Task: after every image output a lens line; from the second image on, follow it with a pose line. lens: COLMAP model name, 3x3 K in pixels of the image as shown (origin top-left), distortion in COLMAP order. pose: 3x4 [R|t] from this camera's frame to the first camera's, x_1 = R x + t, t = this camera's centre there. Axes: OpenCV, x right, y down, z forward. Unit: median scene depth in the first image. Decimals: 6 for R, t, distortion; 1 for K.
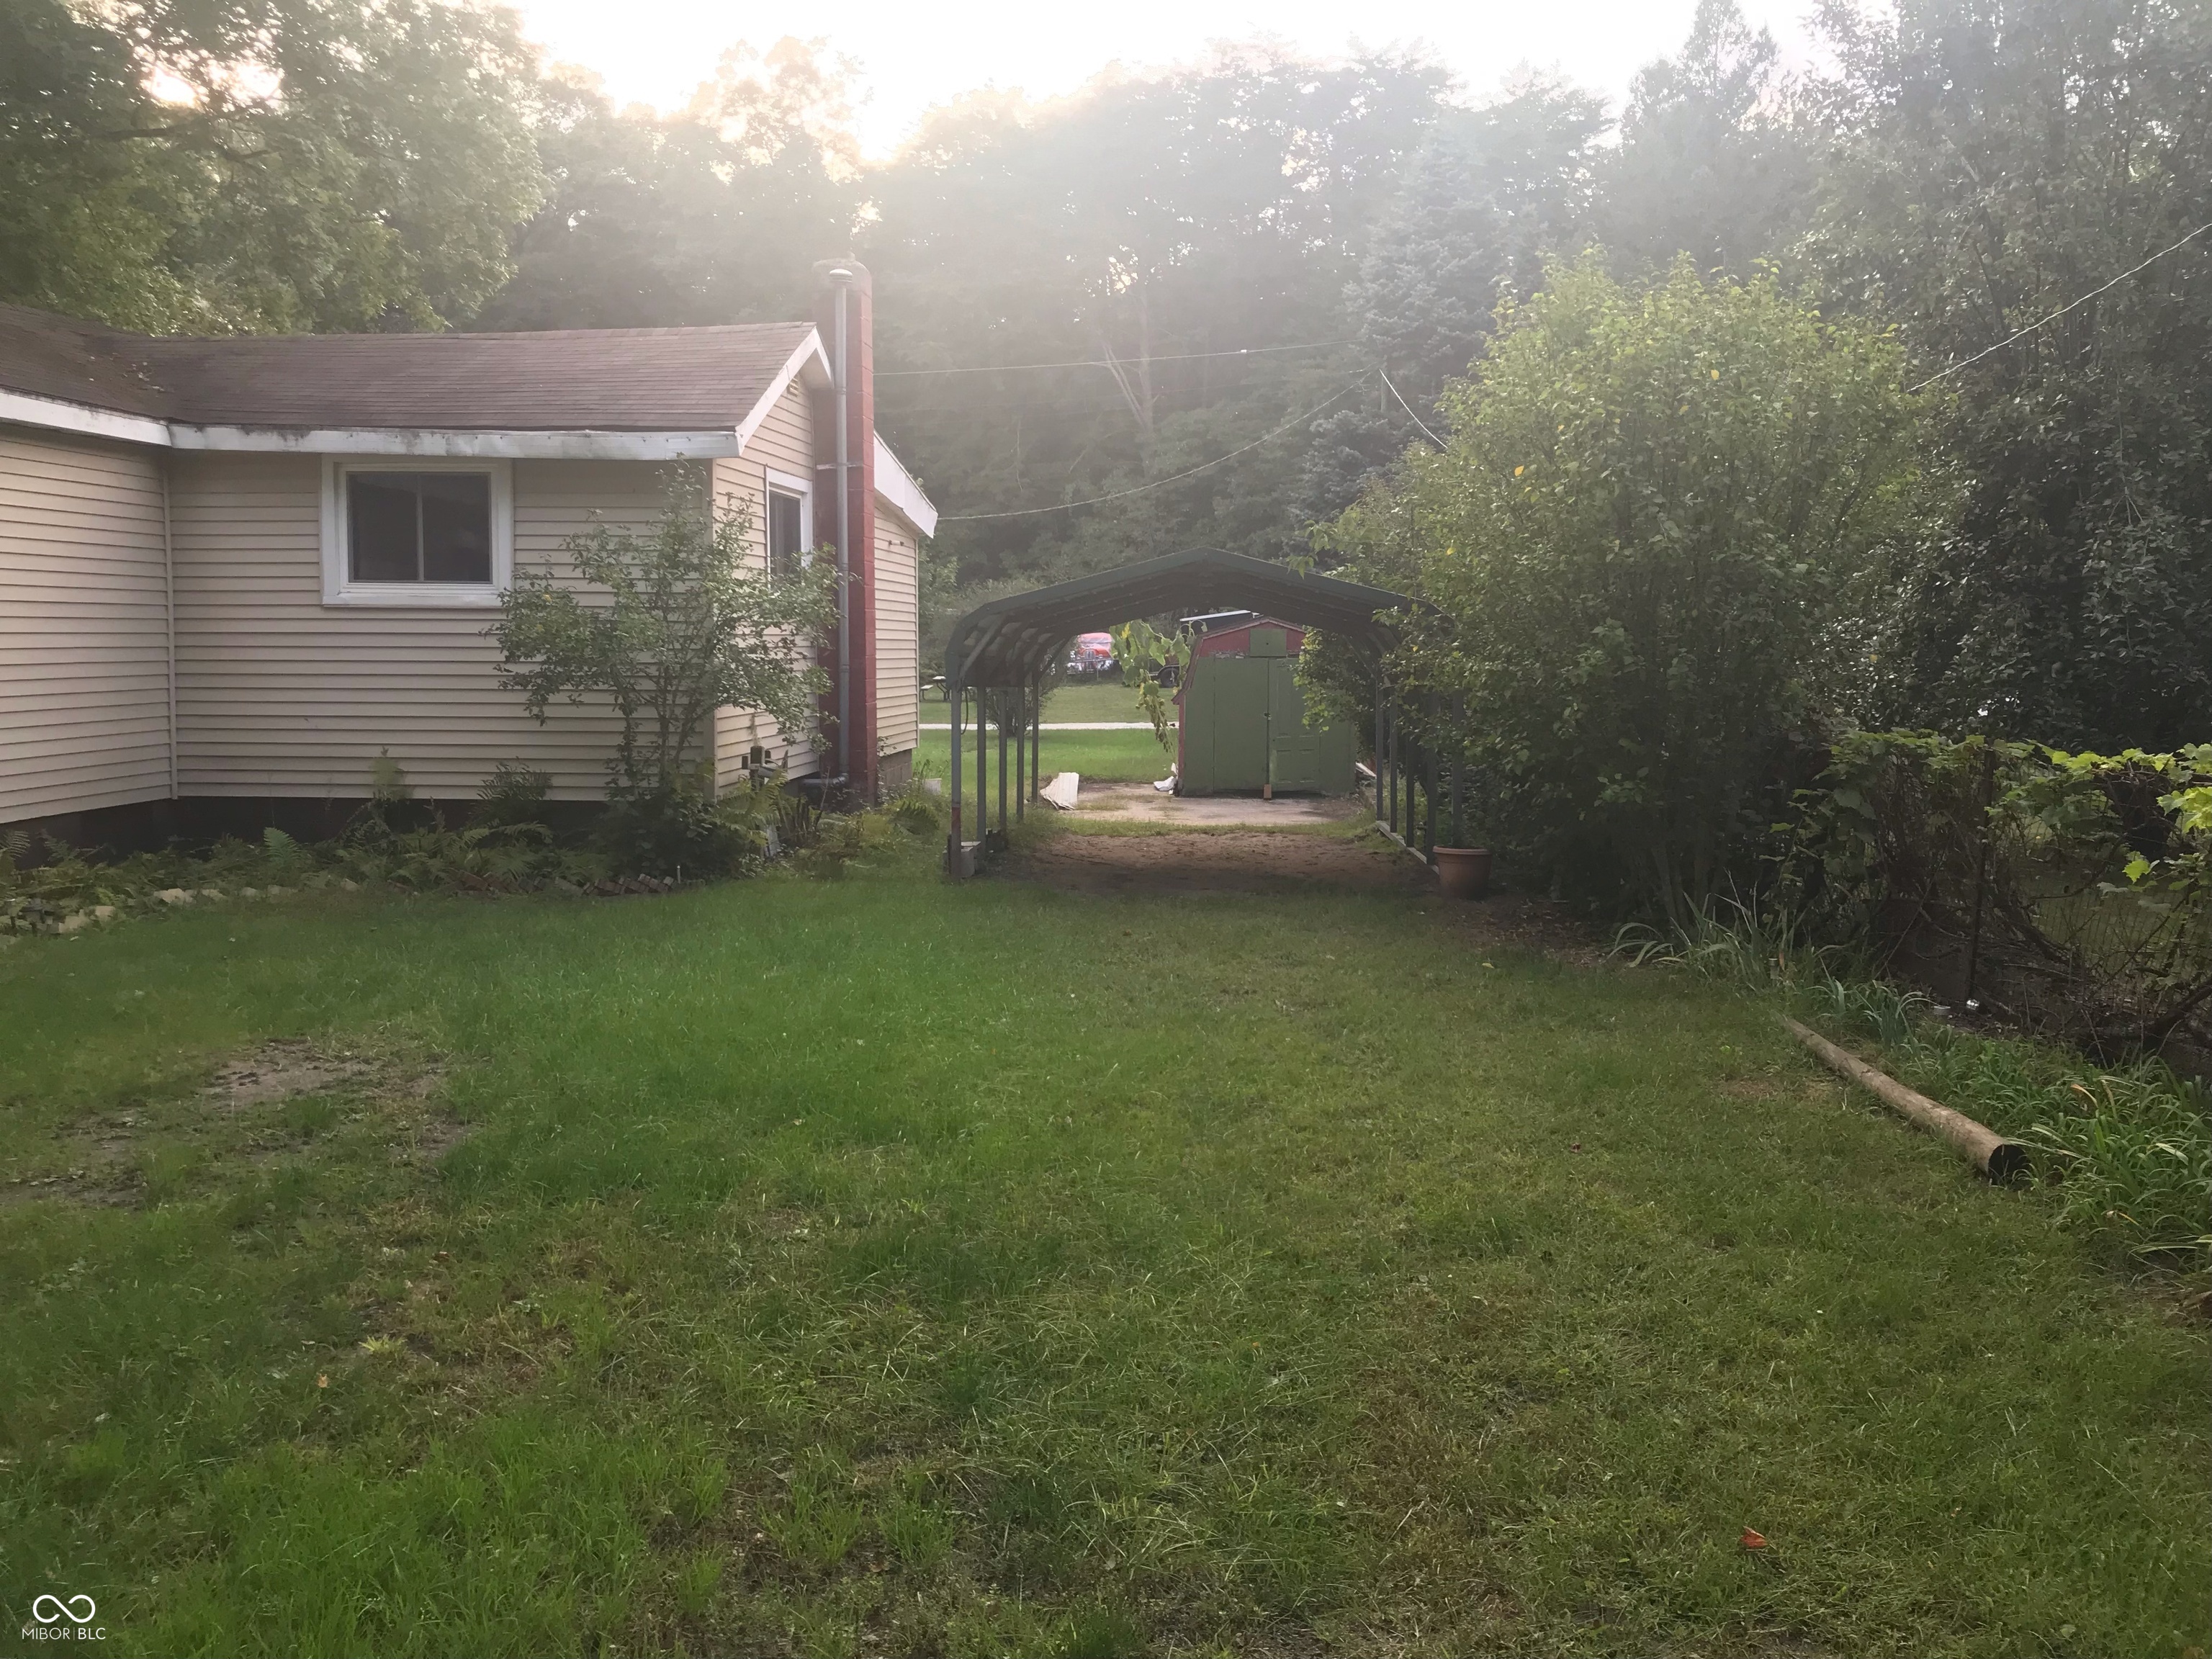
lens RADIAL K [[1813.8, 0, 1106.0], [0, 1813.8, 829.5], [0, 0, 1]] dist [0.093103, -0.282193]
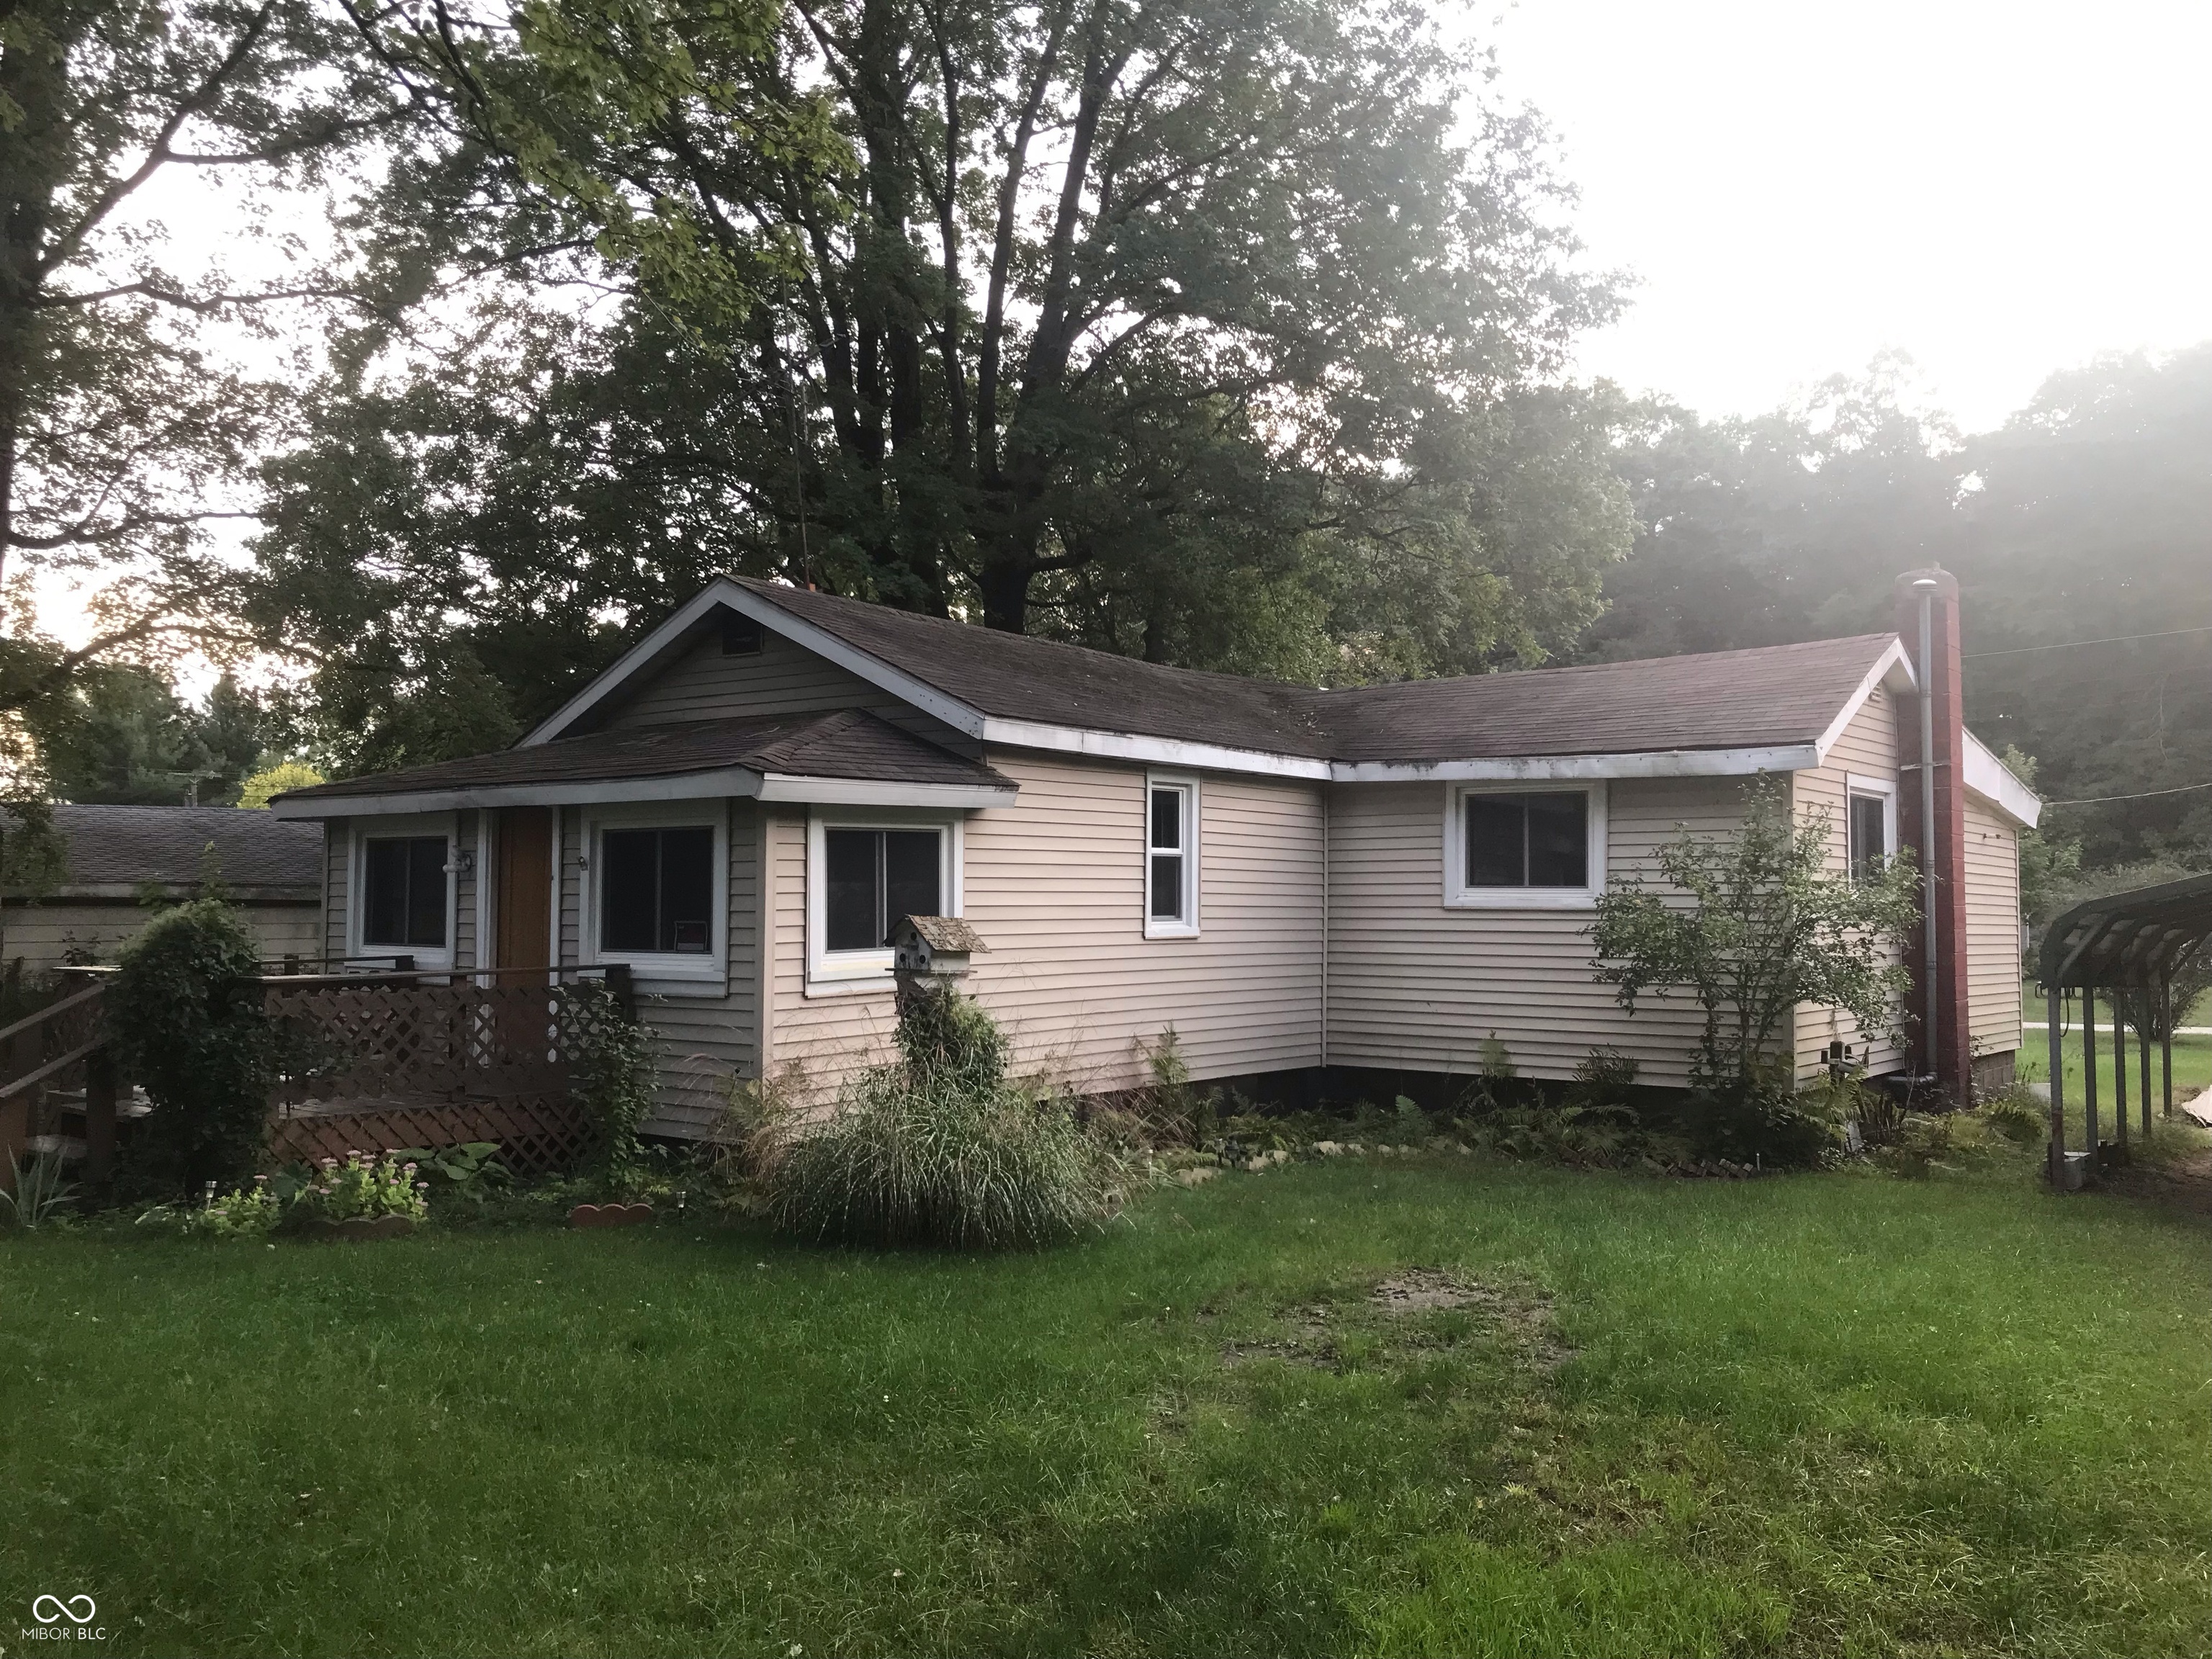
lens RADIAL K [[1817.9, 0, 1102.2], [0, 1817.9, 797.4], [0, 0, 1]] dist [0.016944, -0.008941]
pose [[0.838583, -0.035761, -0.543600, 0.026441], [-0.059221, 0.985946, -0.156218, 0.003835], [0.541546, 0.163194, 0.824679, -0.103543]]
